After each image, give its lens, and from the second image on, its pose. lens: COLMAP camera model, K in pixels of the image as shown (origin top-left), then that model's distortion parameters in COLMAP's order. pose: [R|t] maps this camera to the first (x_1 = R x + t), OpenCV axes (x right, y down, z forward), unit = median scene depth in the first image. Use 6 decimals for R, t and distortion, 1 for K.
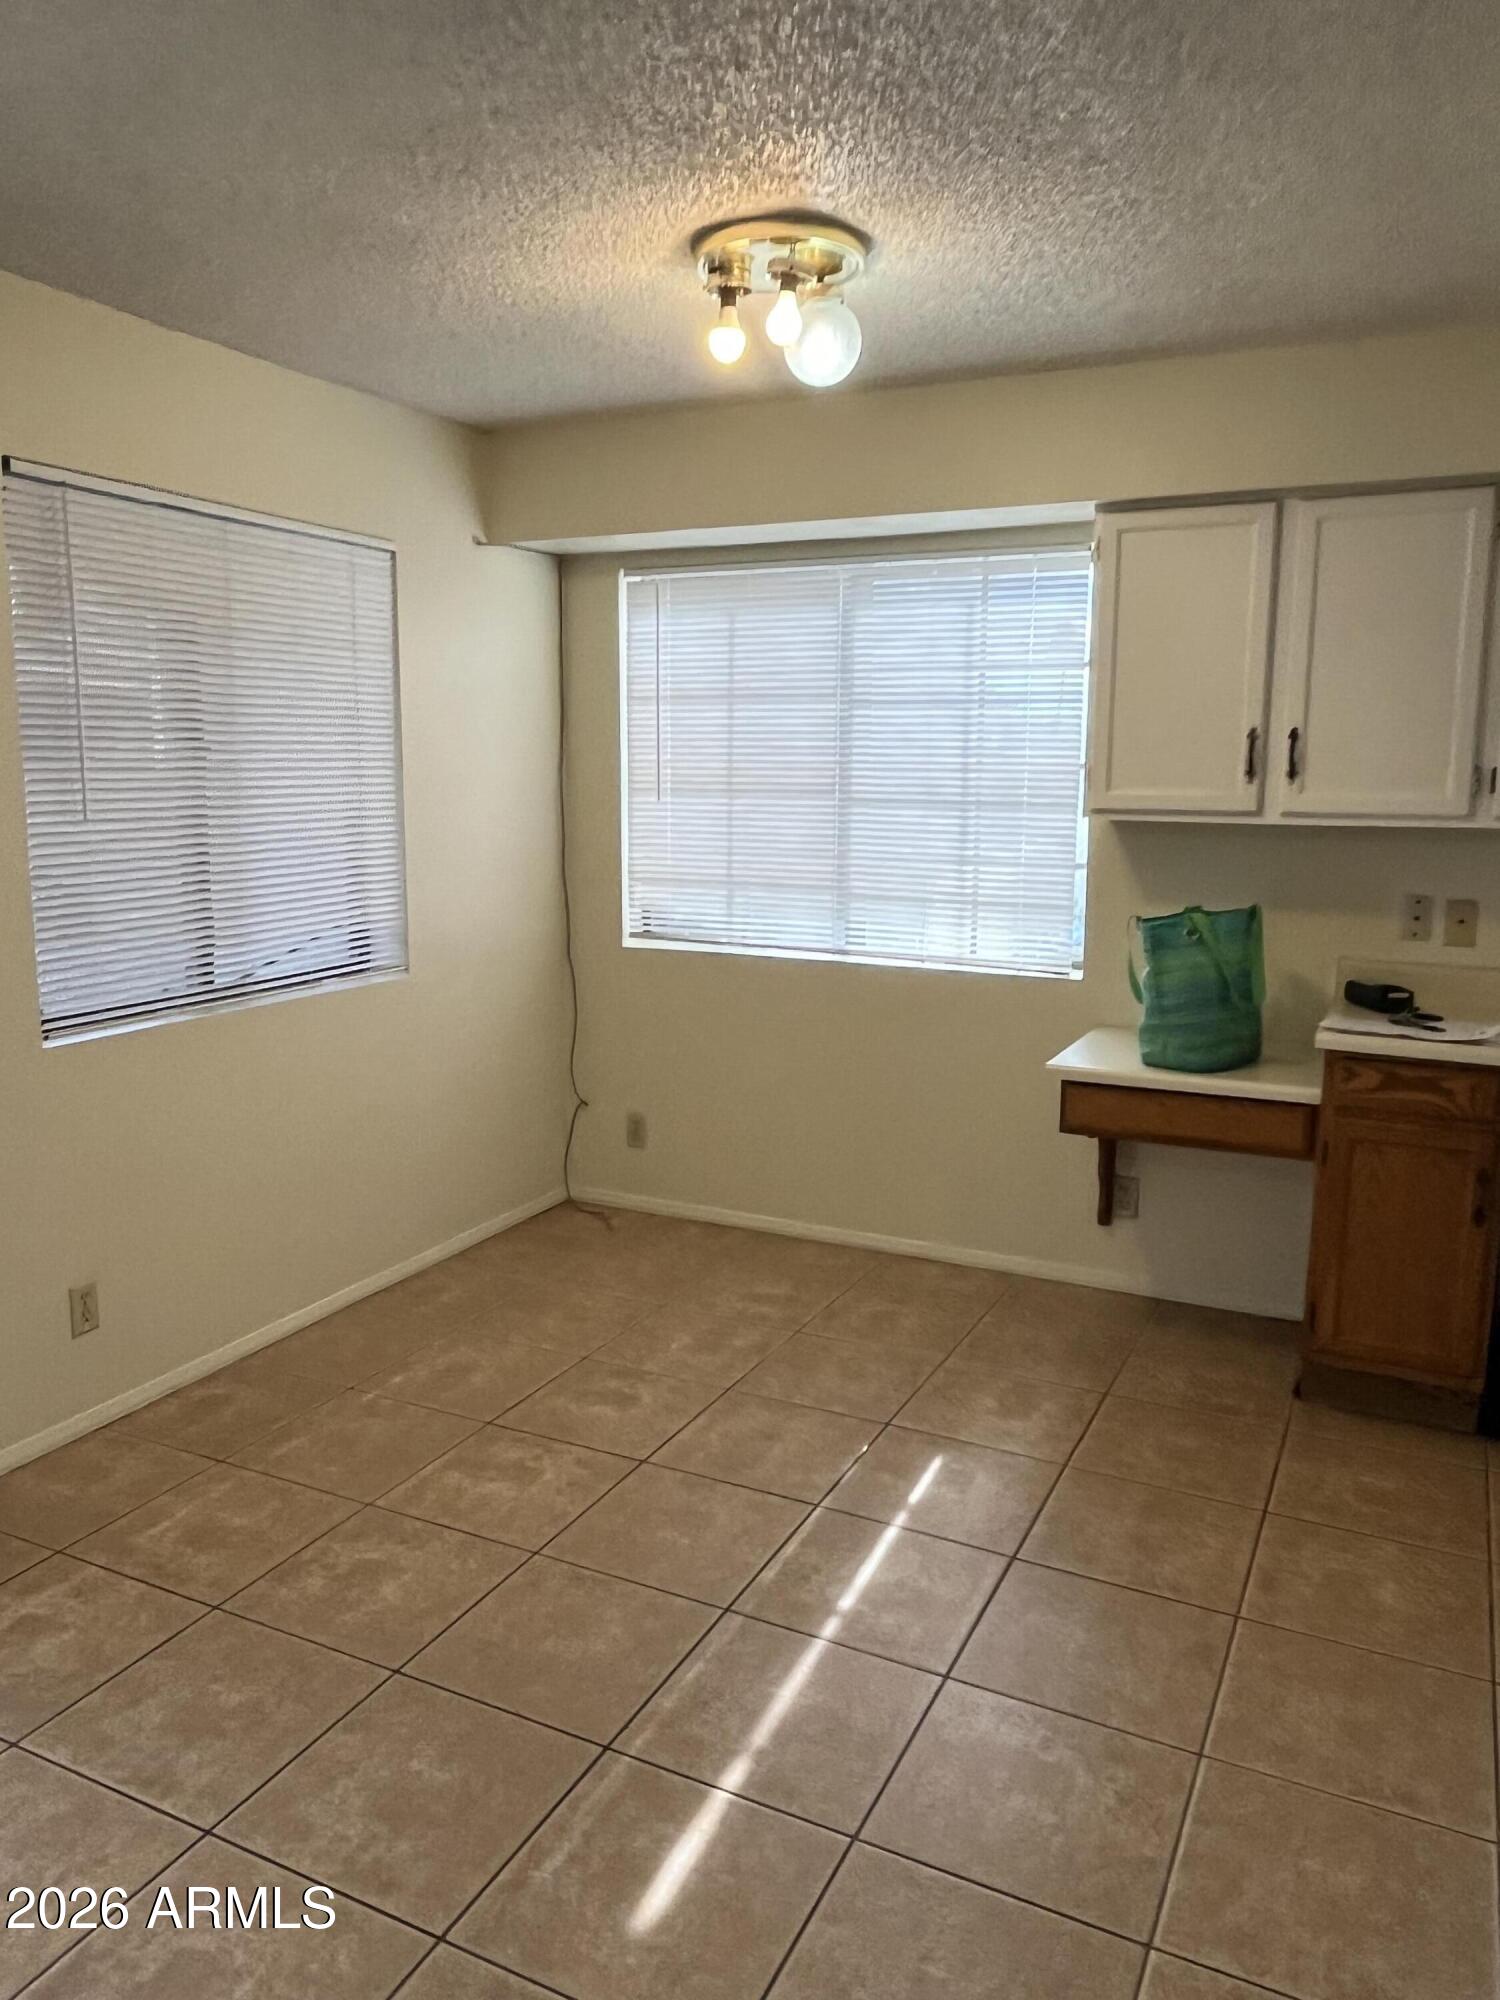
lens RADIAL K [[1427.2, 0, 751.6], [0, 1427.2, 992.8], [0, 0, 1]] dist [-0.000196, -0.000798]
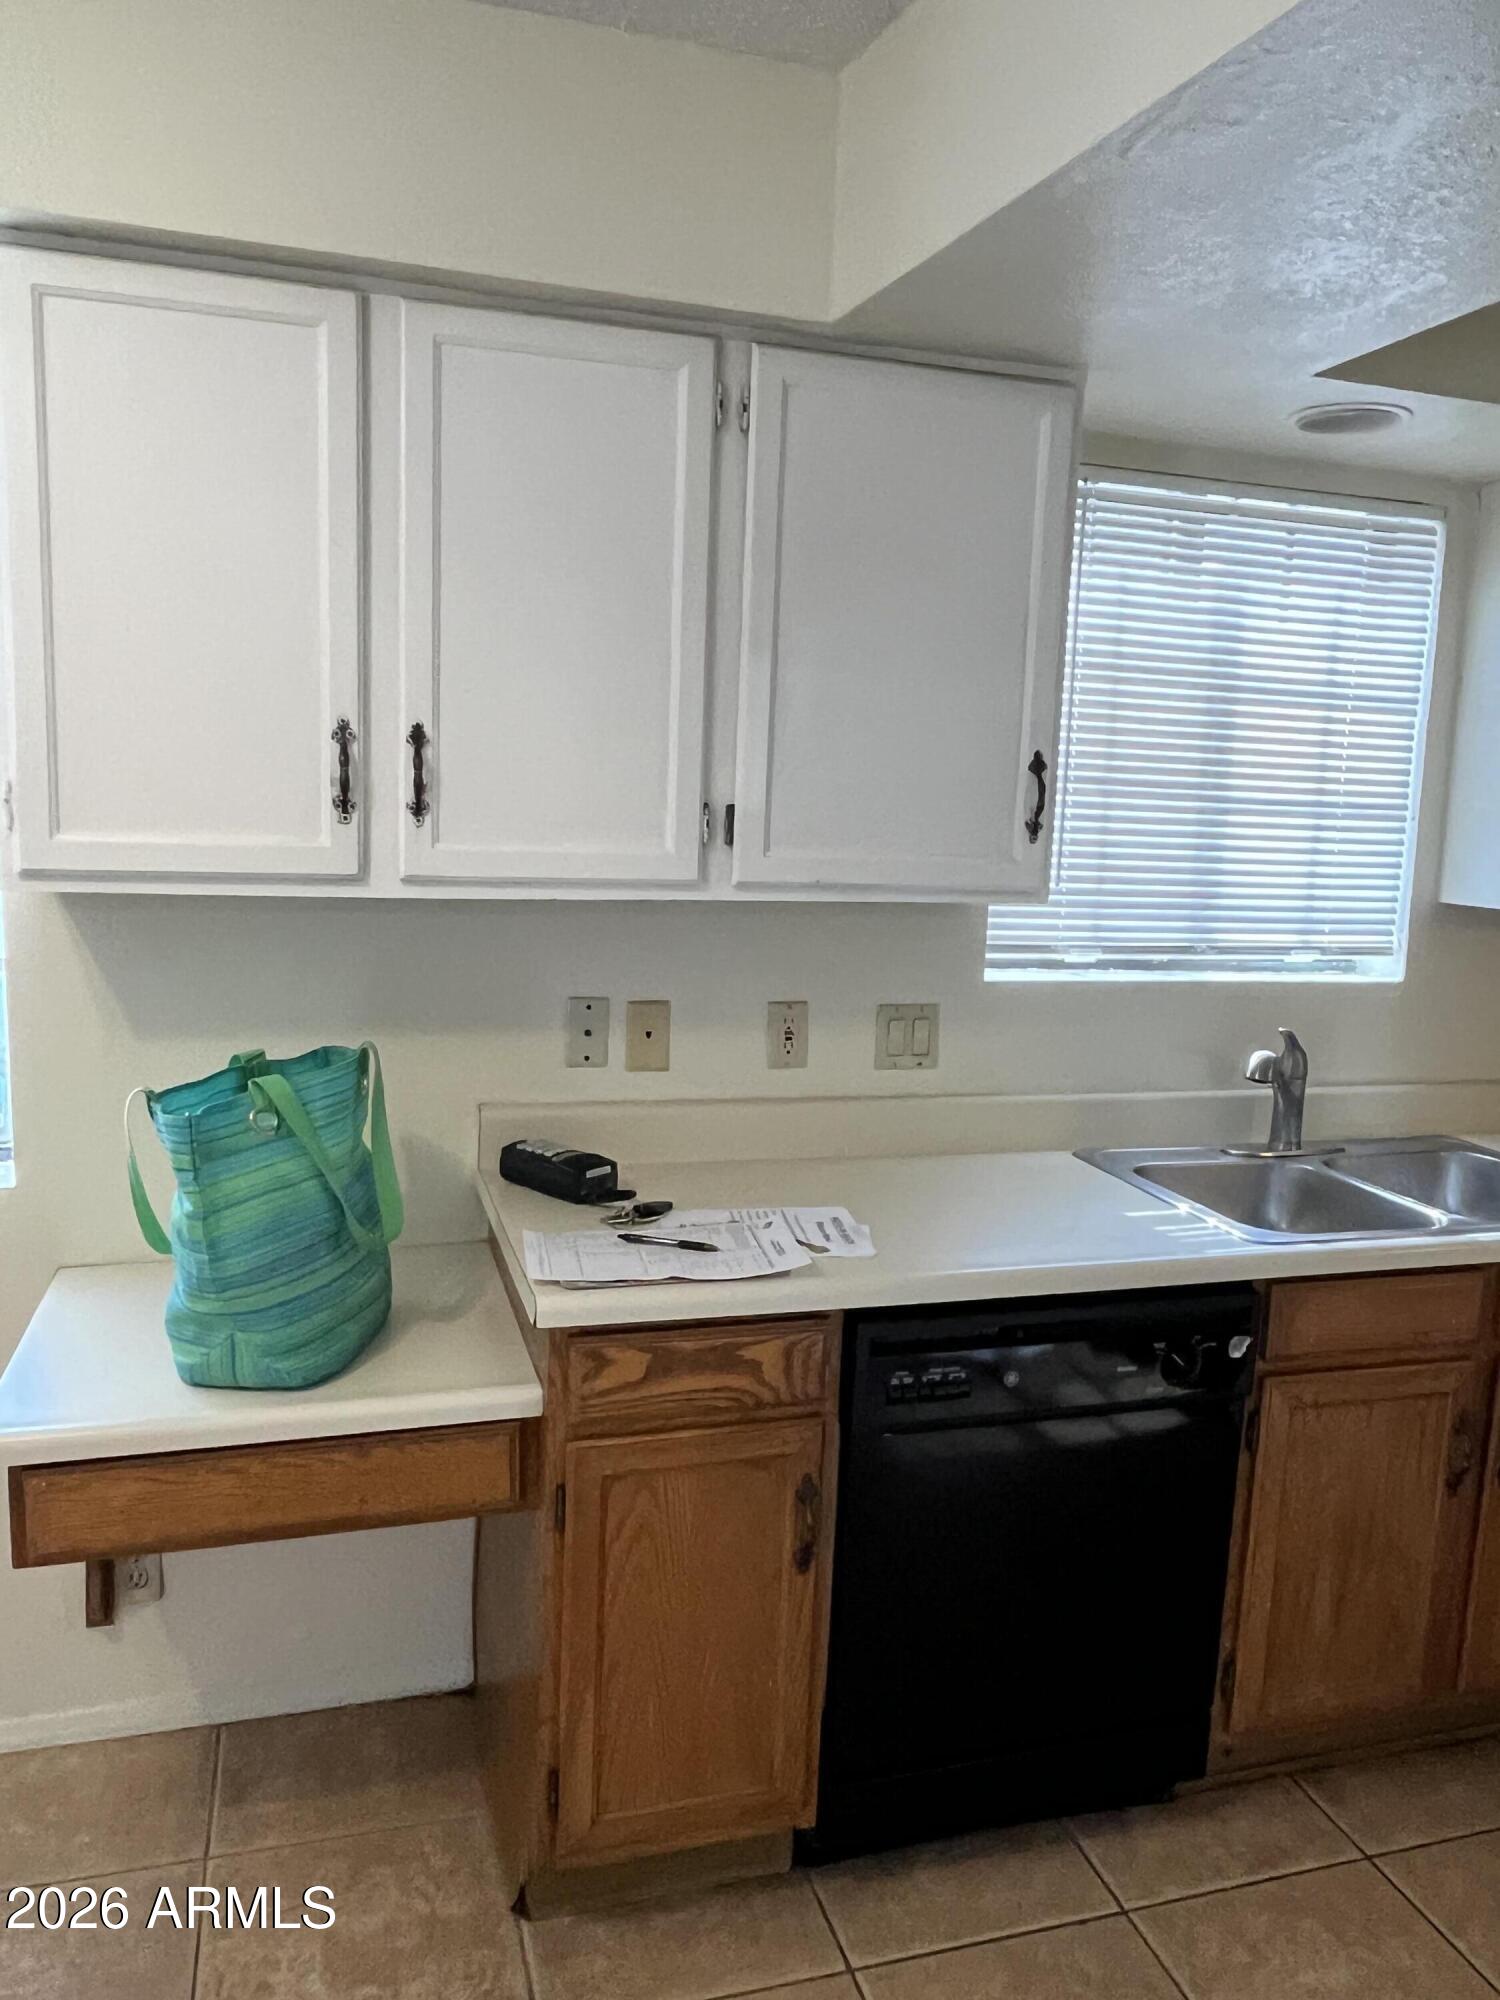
lens RADIAL K [[1427.2, 0, 751.6], [0, 1427.2, 992.8], [0, 0, 1]] dist [-0.000196, -0.000798]
pose [[0.731192, -0.077609, 0.677743, 0.094008], [0.074845, 0.996636, 0.033378, -0.090609], [-0.678053, 0.026320, 0.734541, 0.508357]]
